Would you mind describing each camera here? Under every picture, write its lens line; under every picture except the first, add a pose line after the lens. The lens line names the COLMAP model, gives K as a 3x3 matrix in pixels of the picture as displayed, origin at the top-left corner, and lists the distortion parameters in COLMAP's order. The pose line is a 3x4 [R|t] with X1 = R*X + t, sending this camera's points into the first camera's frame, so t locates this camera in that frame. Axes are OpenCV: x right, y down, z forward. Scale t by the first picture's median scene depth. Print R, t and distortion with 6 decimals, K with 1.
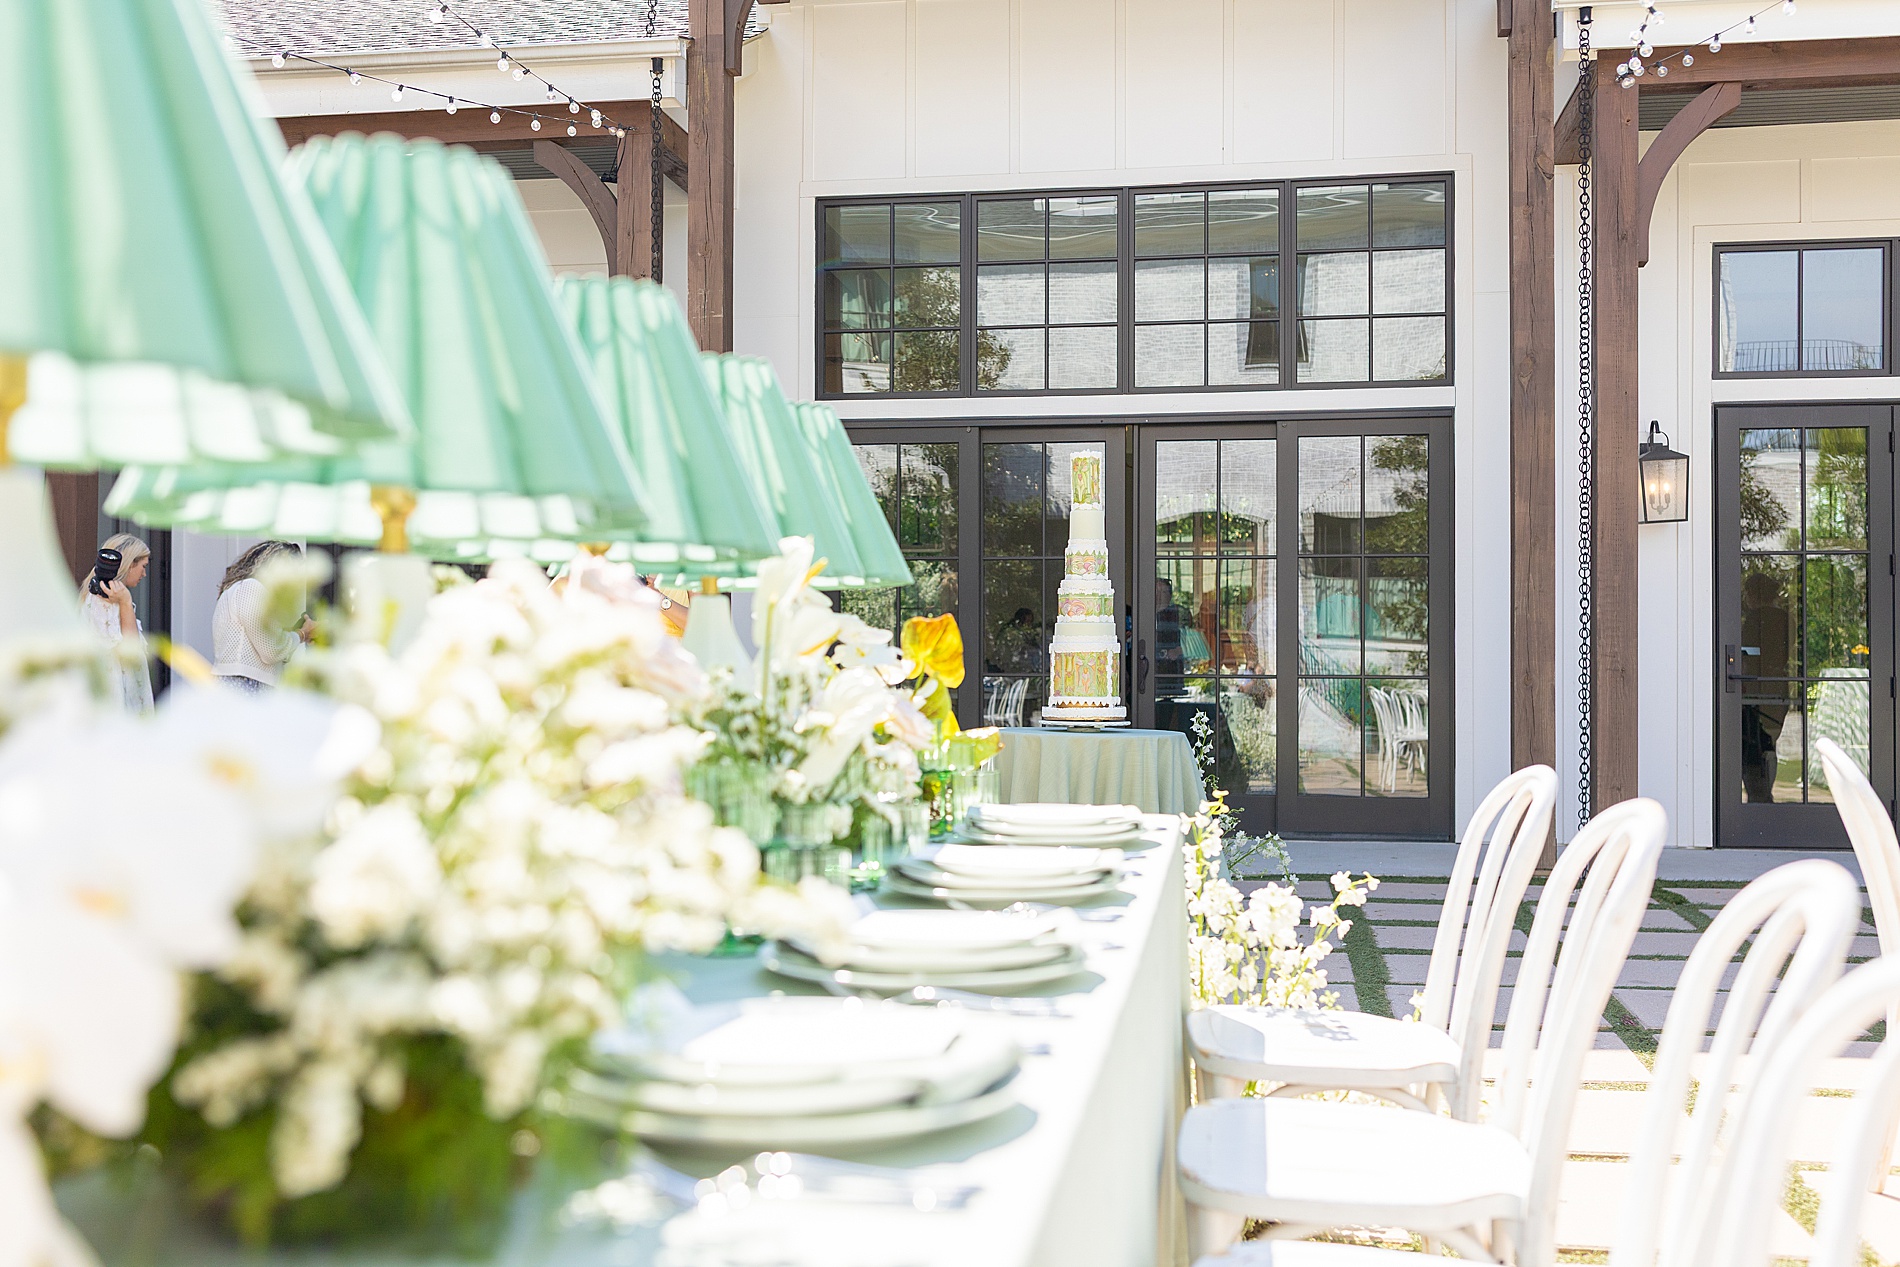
lens RADIAL K [[1873.0, 0, 950.0], [0, 1873.0, 633.5], [0, 0, 1]] dist [0.011581, 0.008865]
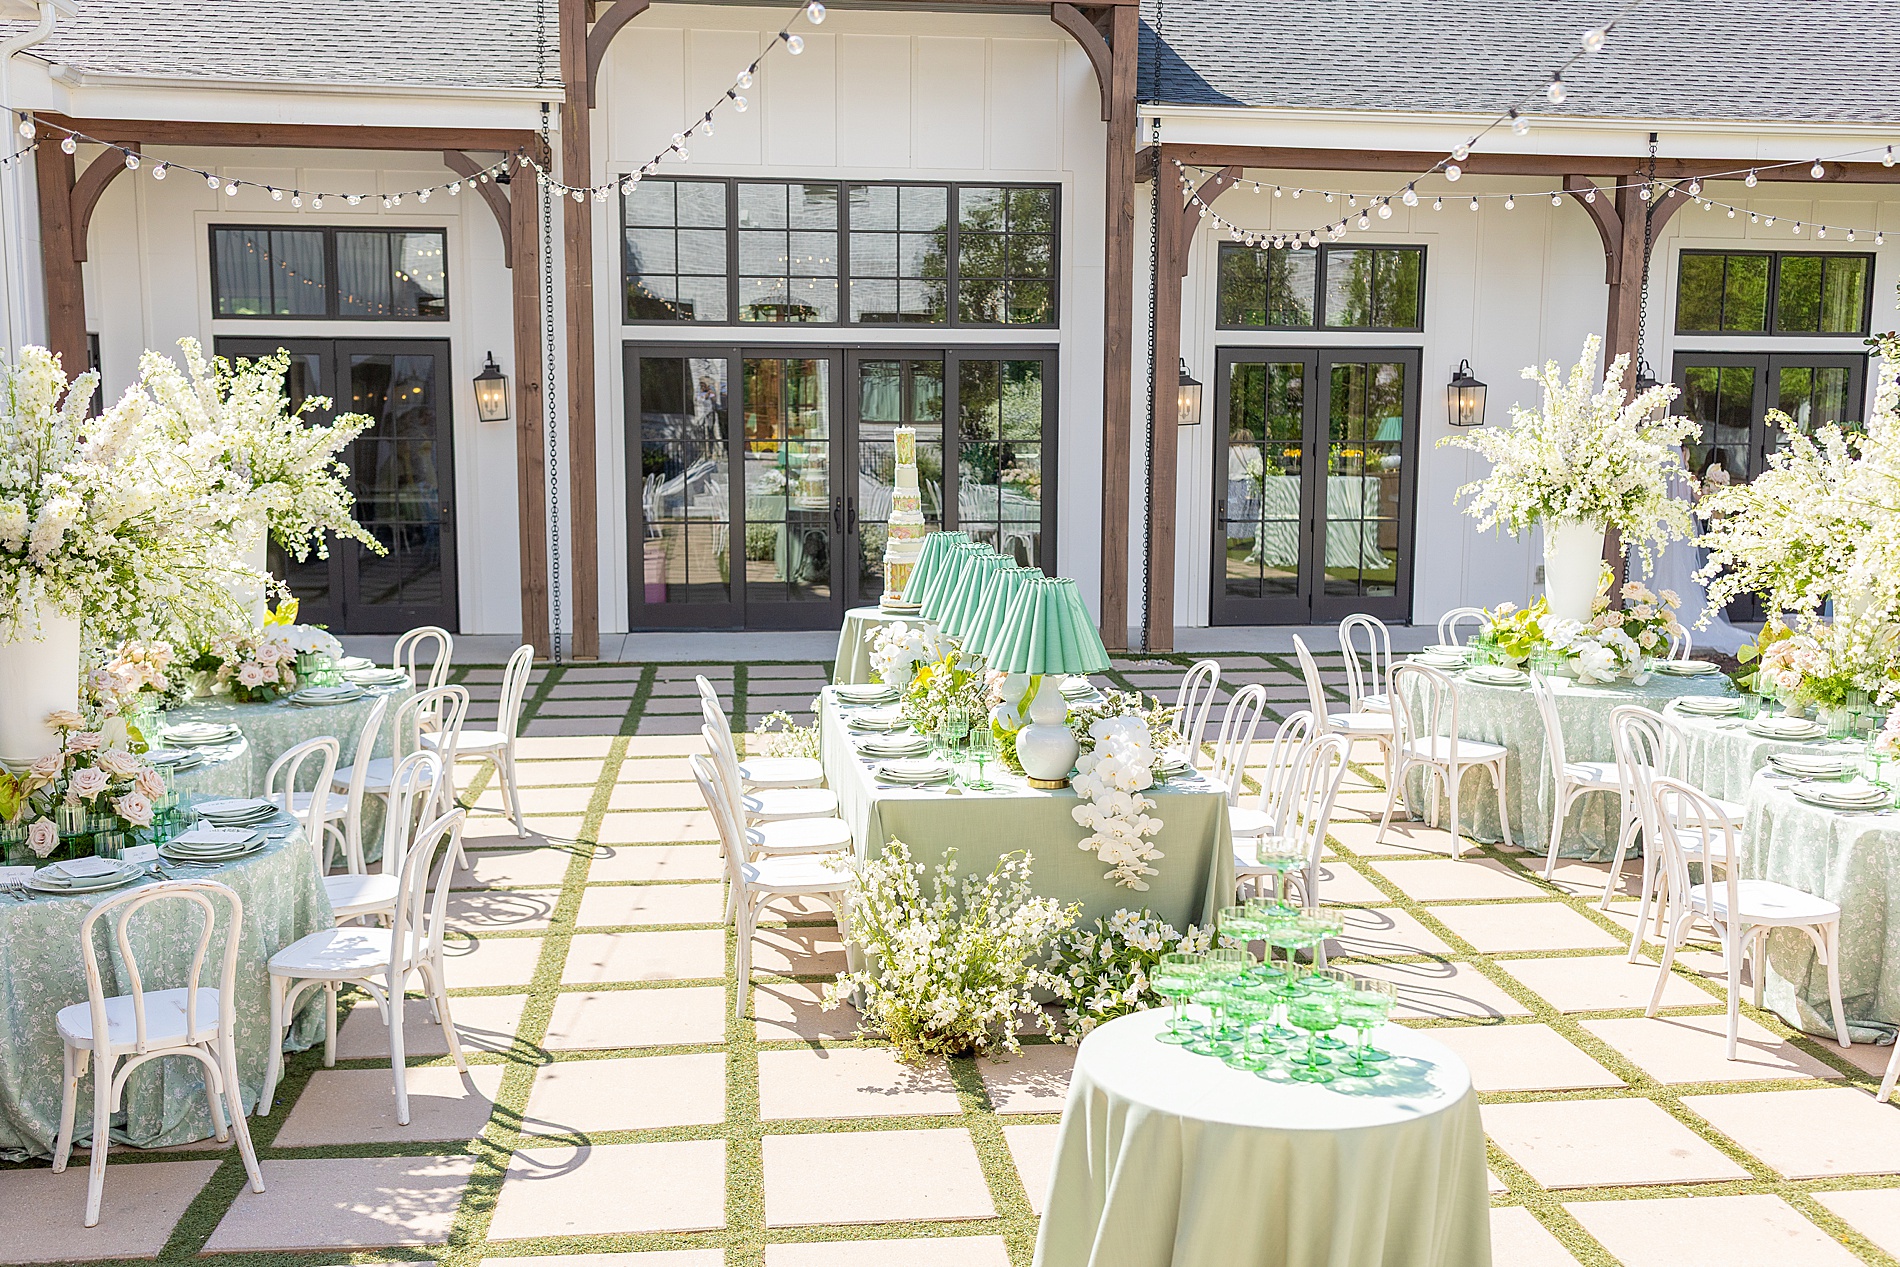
lens RADIAL K [[1873.0, 0, 950.0], [0, 1873.0, 633.5], [0, 0, 1]] dist [0.011581, 0.008865]
pose [[0.960543, -0.030026, 0.276506, -0.266526], [-0.010521, 0.989522, 0.144001, -0.115459], [-0.277933, -0.141228, 0.950162, -0.496965]]
